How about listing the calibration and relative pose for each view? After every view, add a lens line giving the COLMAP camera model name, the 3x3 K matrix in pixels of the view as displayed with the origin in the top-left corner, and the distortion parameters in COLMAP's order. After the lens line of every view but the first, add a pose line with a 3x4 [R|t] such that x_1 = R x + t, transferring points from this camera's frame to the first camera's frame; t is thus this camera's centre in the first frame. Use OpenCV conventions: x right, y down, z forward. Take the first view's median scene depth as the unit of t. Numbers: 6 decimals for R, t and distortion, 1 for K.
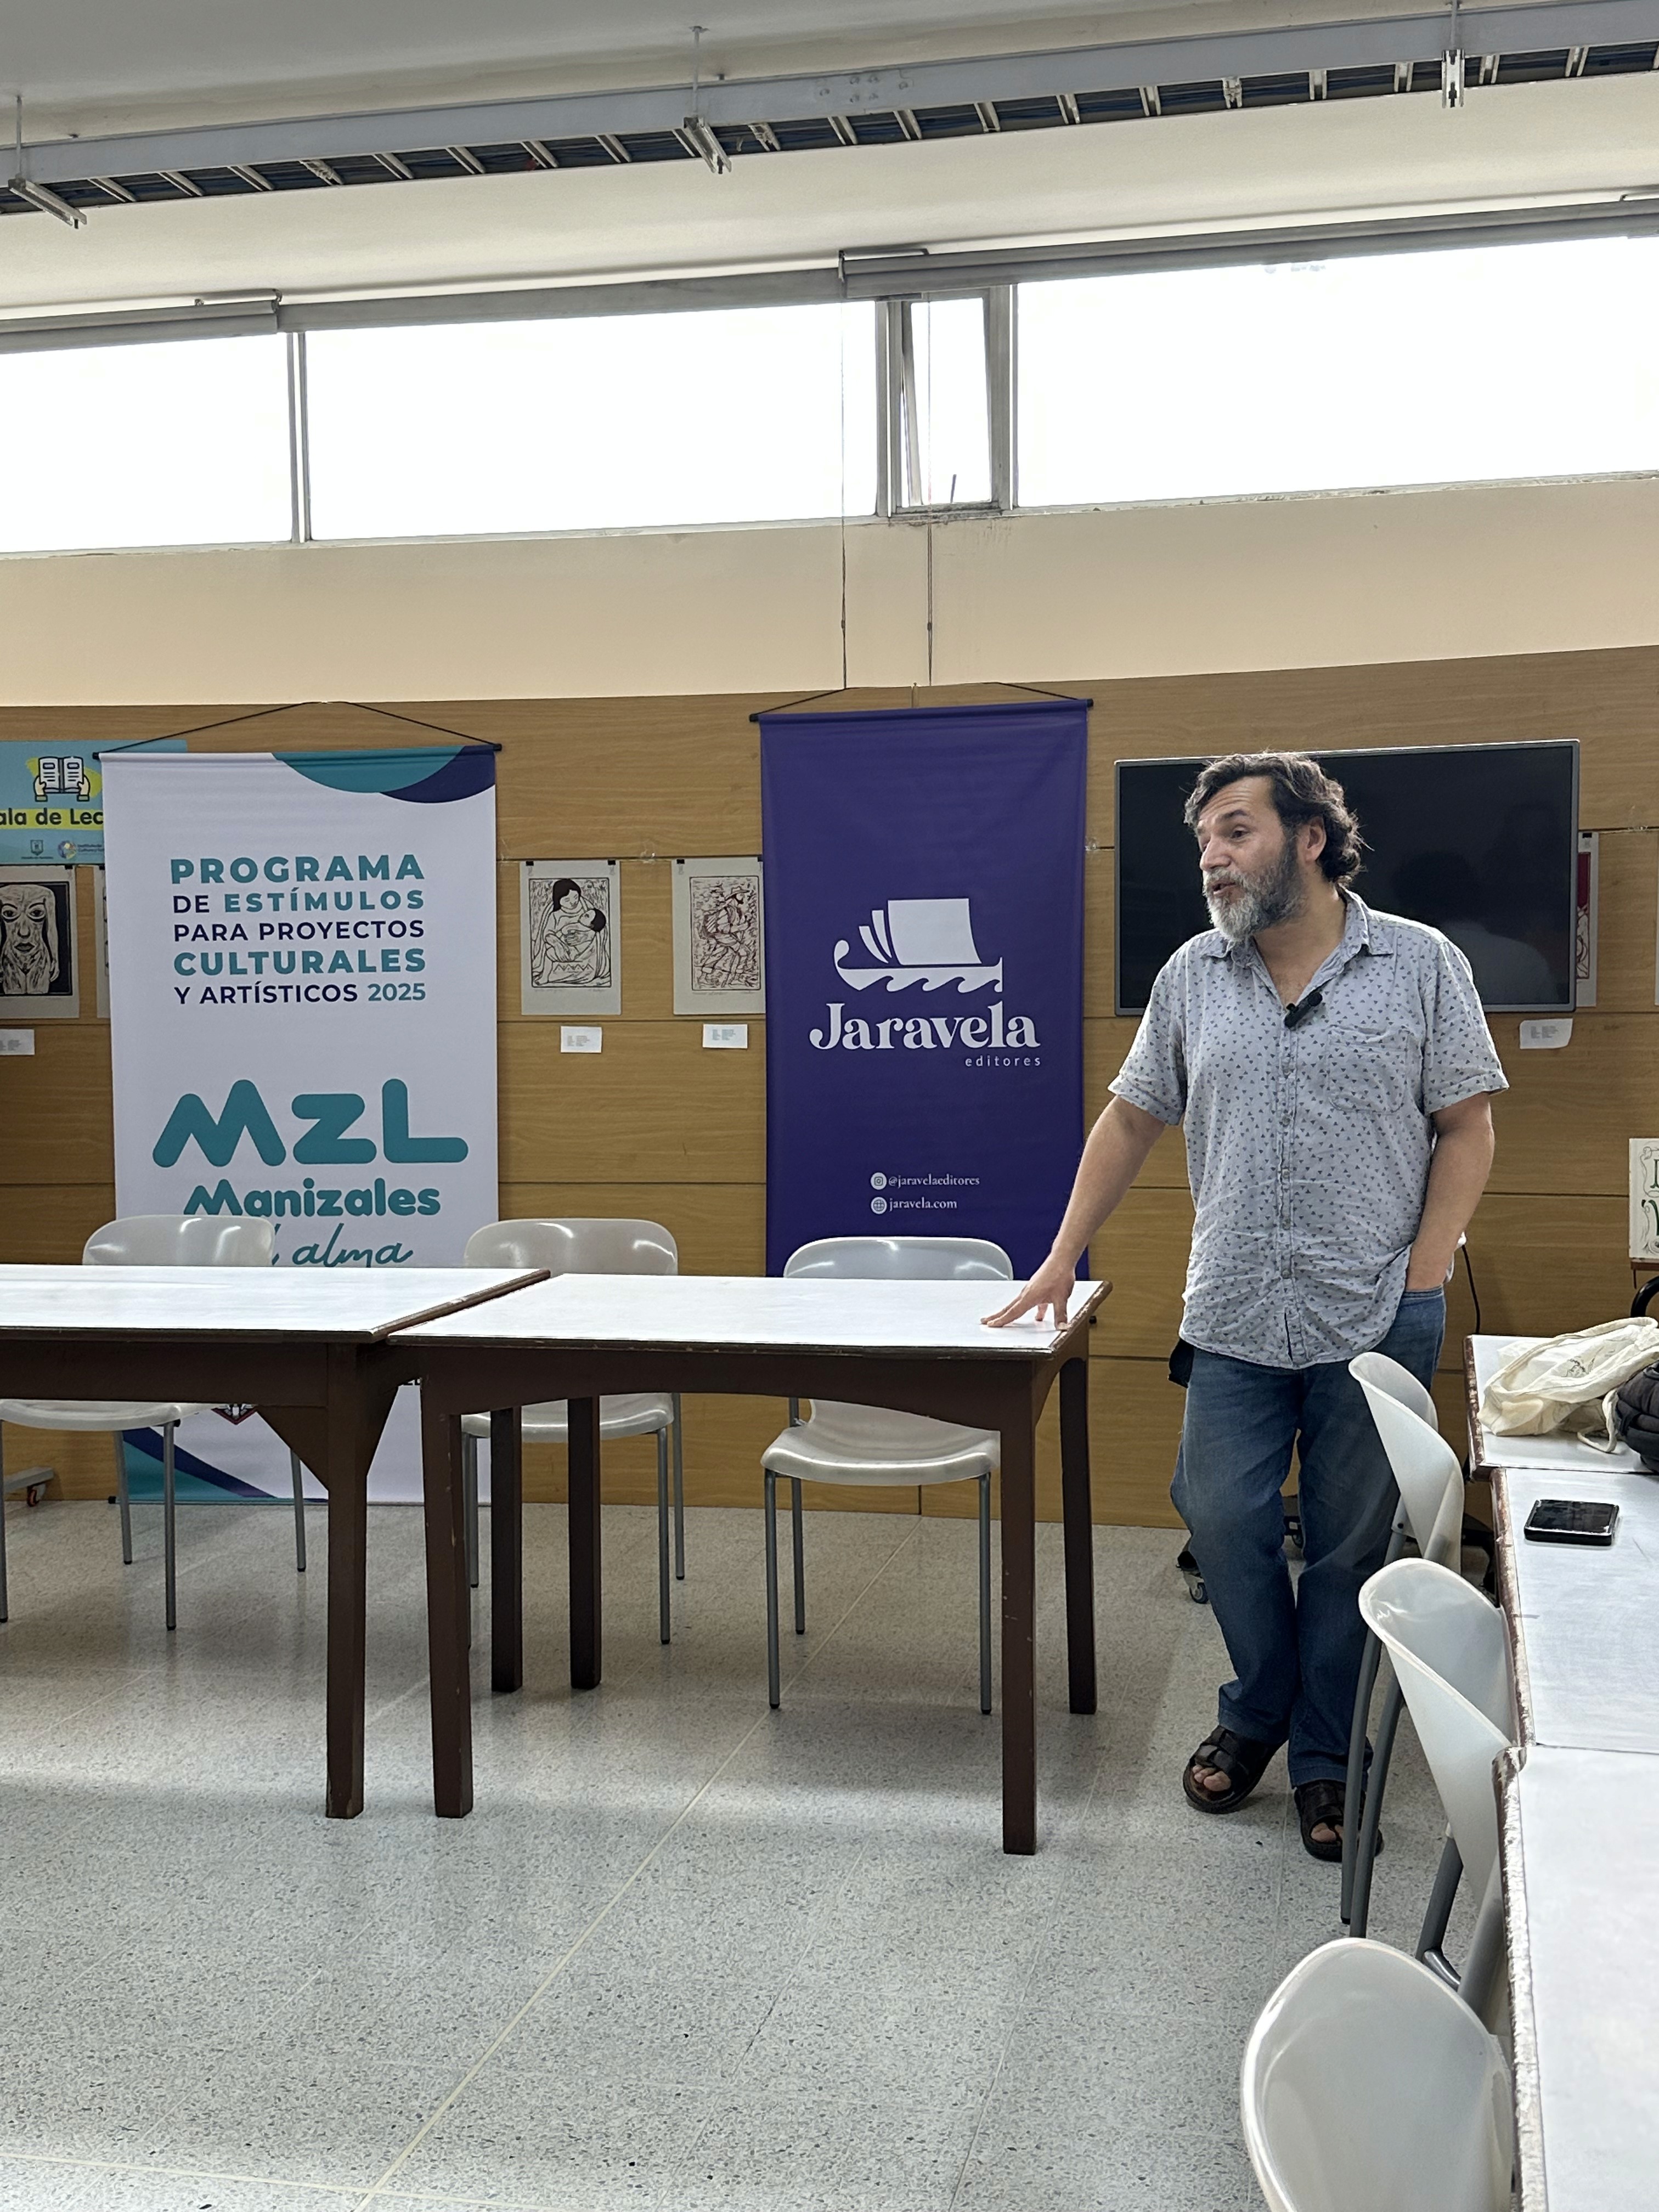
lens RADIAL K [[2461.2, 0, 829.5], [0, 2461.2, 1106.0], [0, 0, 1]] dist [0.141603, 0.005254]
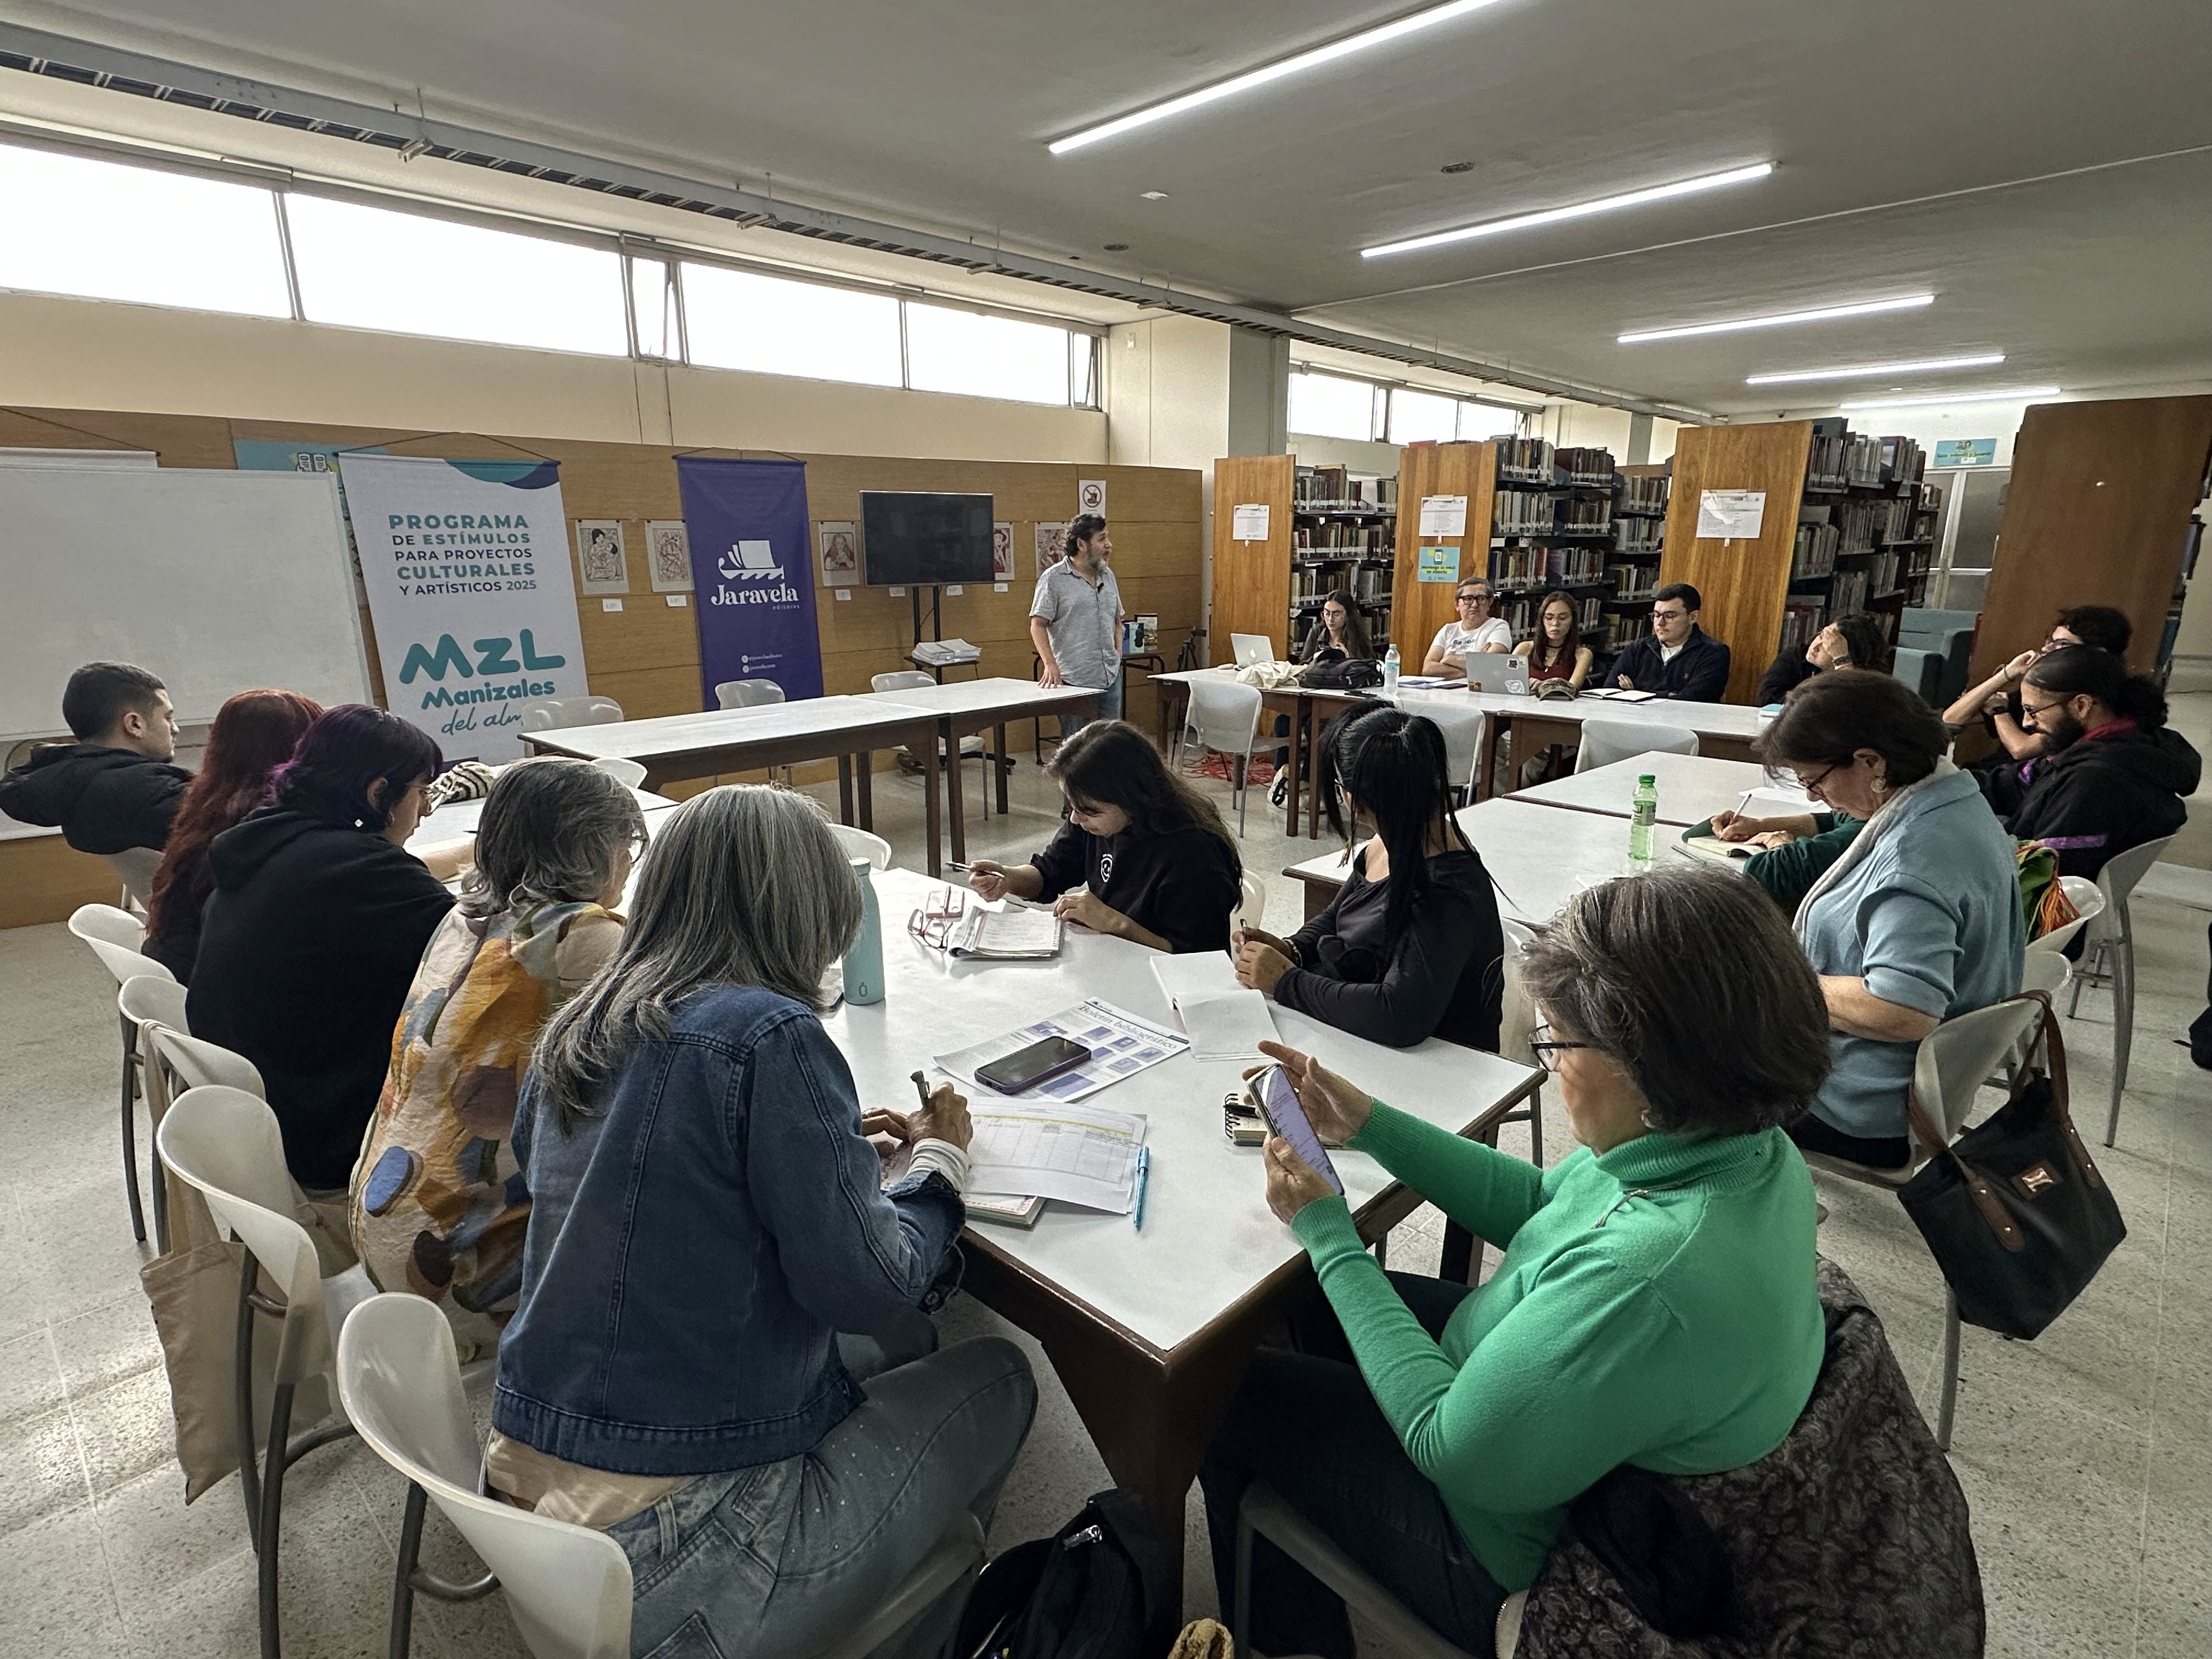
lens RADIAL K [[1137.9, 0, 1108.4], [0, 1137.9, 841.5], [0, 0, 1]] dist [-0.007068, 0.002112]
pose [[0.507058, -0.215062, 0.834650, -0.752192], [0.039440, 0.973145, 0.226788, -0.033774], [-0.861009, -0.082076, 0.501923, 0.102630]]
